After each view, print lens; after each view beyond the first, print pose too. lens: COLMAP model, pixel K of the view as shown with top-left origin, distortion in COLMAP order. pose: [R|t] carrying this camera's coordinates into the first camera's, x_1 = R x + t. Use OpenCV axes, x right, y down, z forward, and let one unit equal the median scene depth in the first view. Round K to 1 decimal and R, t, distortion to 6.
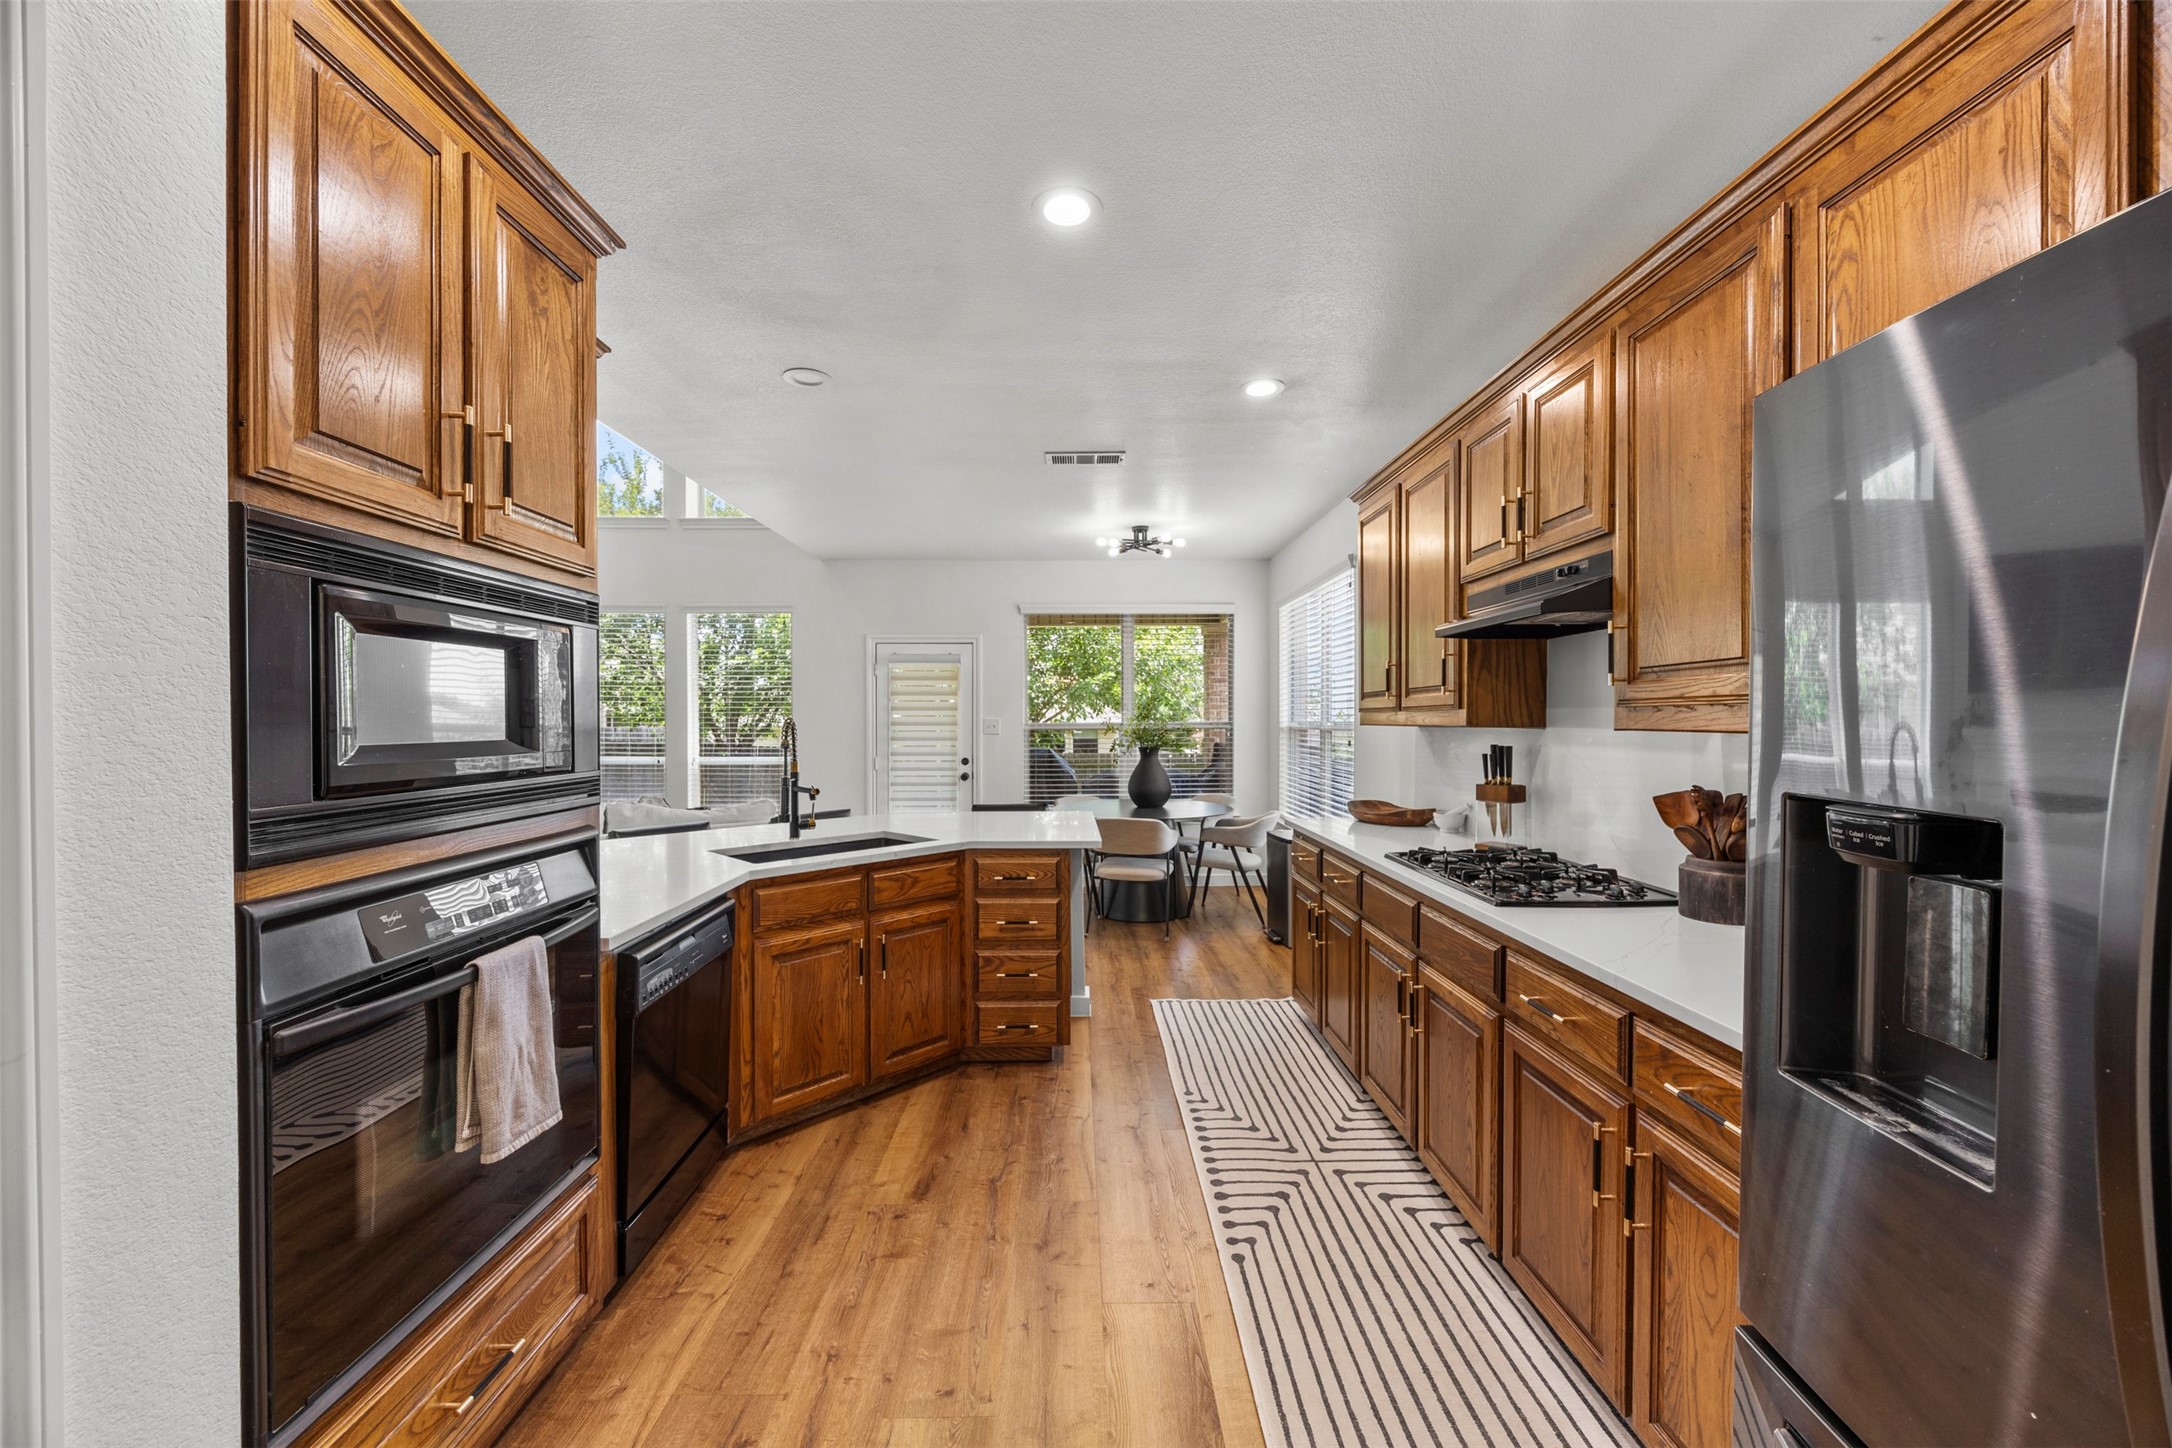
lens RADIAL K [[827.4, 0, 1086.2], [0, 827.4, 723.9], [0, 0, 1]] dist [-0.001936, -0.000608]
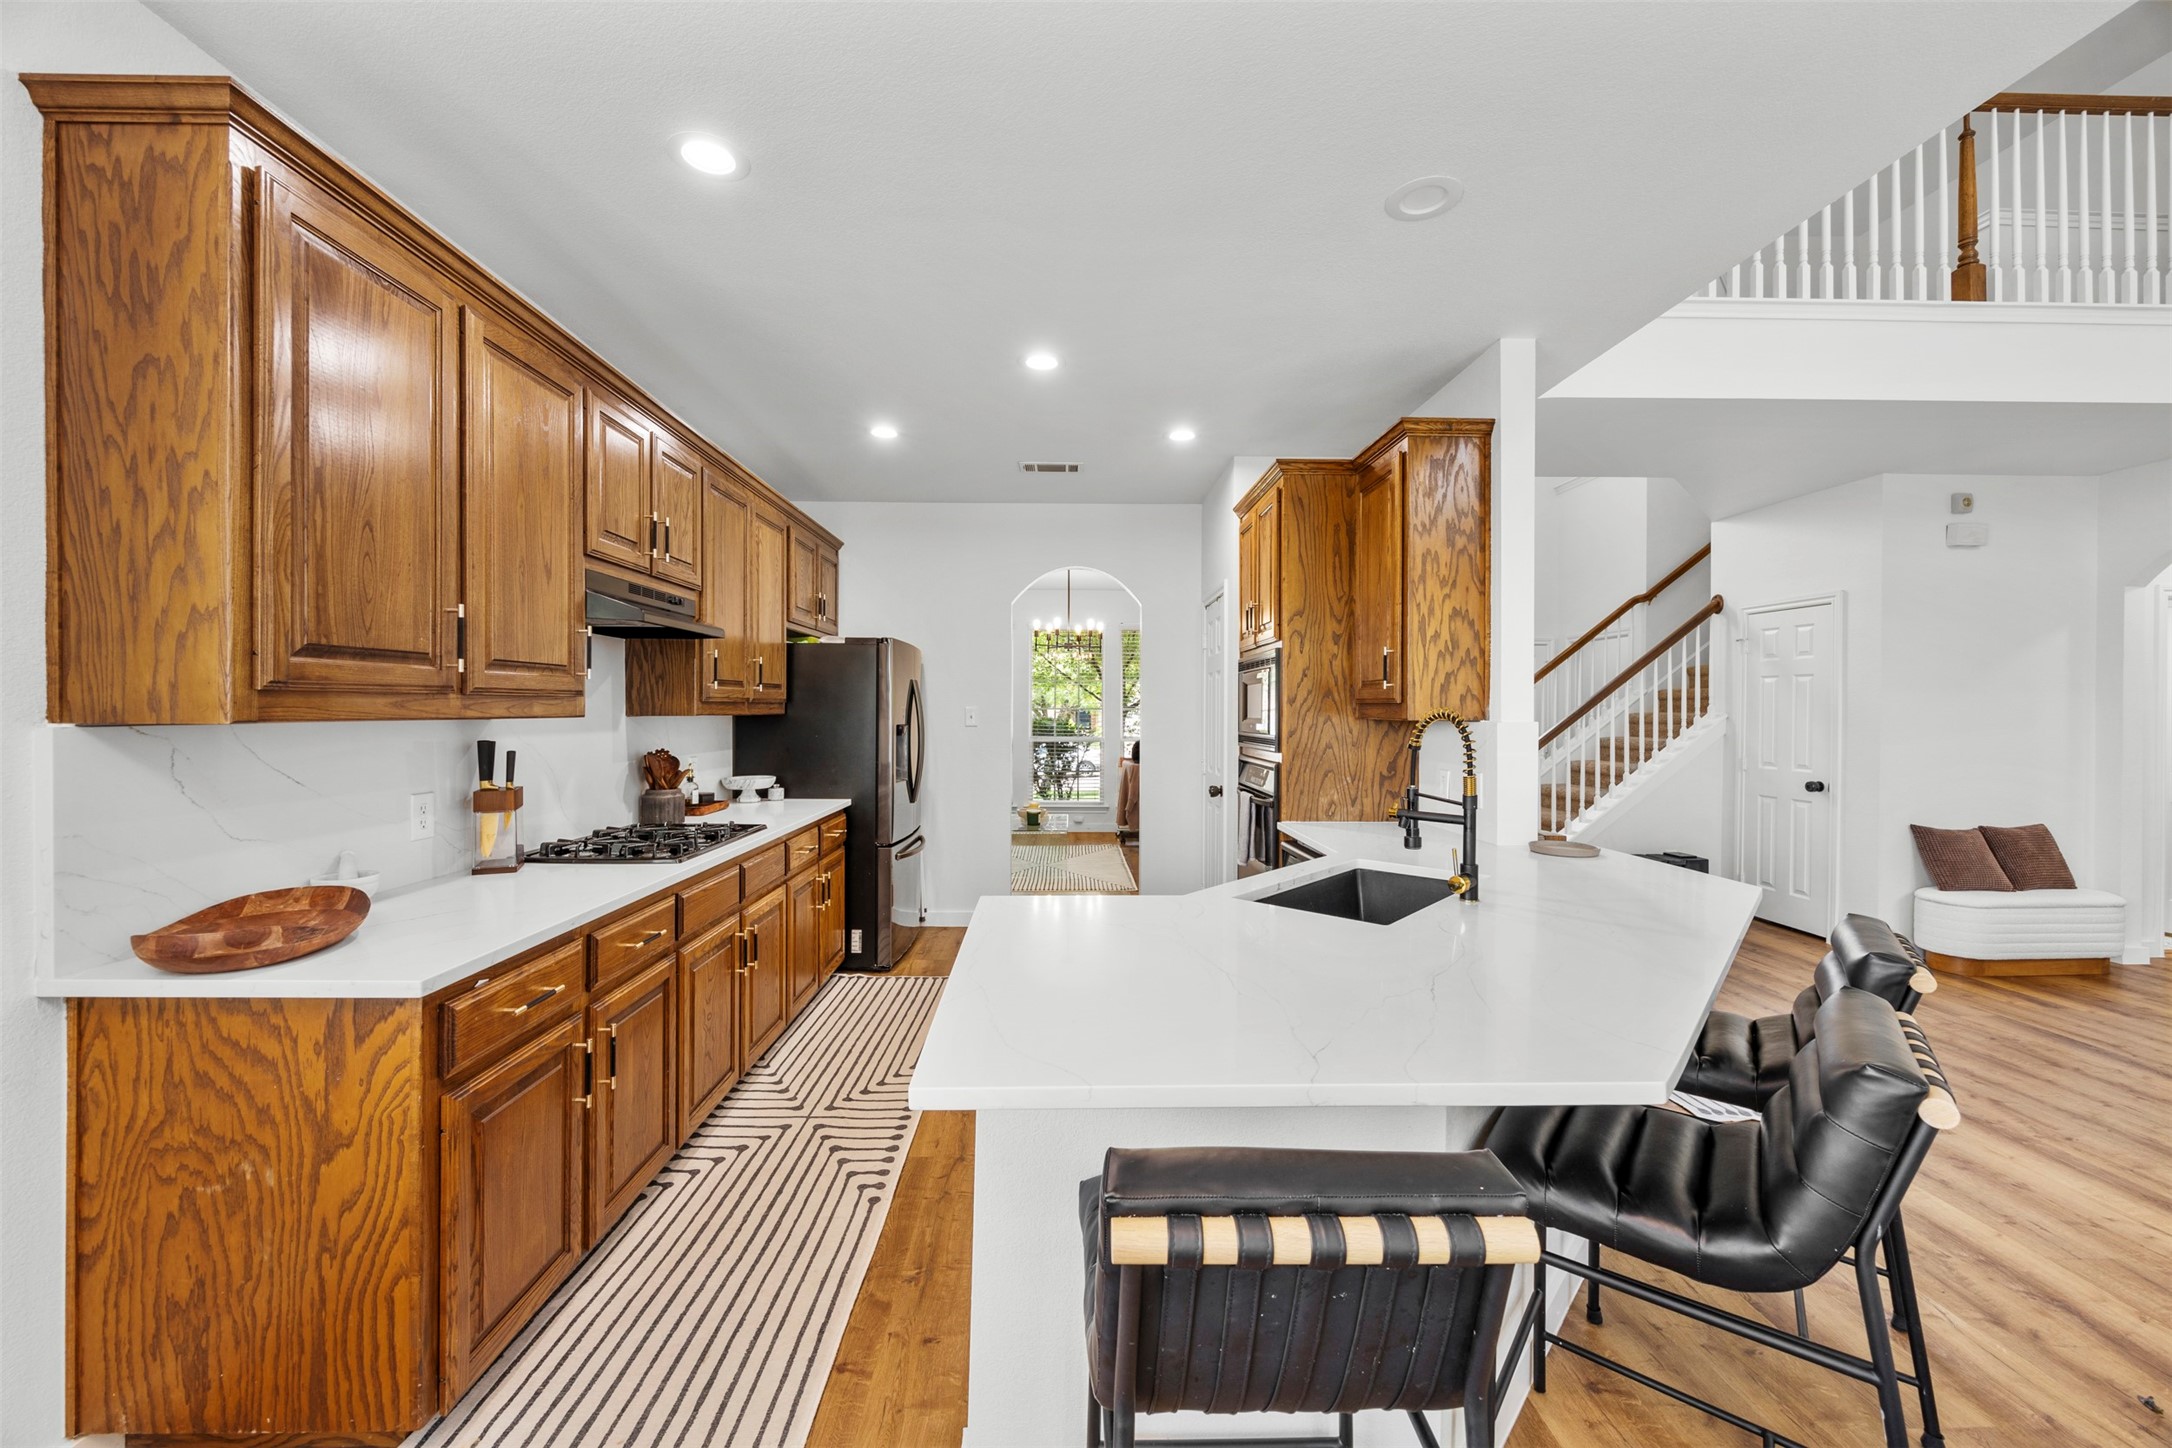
lens RADIAL K [[827.4, 0, 1081.7], [0, 827.4, 712.3], [0, 0, 1]] dist [-0.001936, -0.000608]
pose [[-0.999990, 0.002914, -0.003513, -0.039729], [0.002891, 0.999975, 0.006399, -0.000648], [0.003531, 0.006389, -0.999973, 1.088043]]
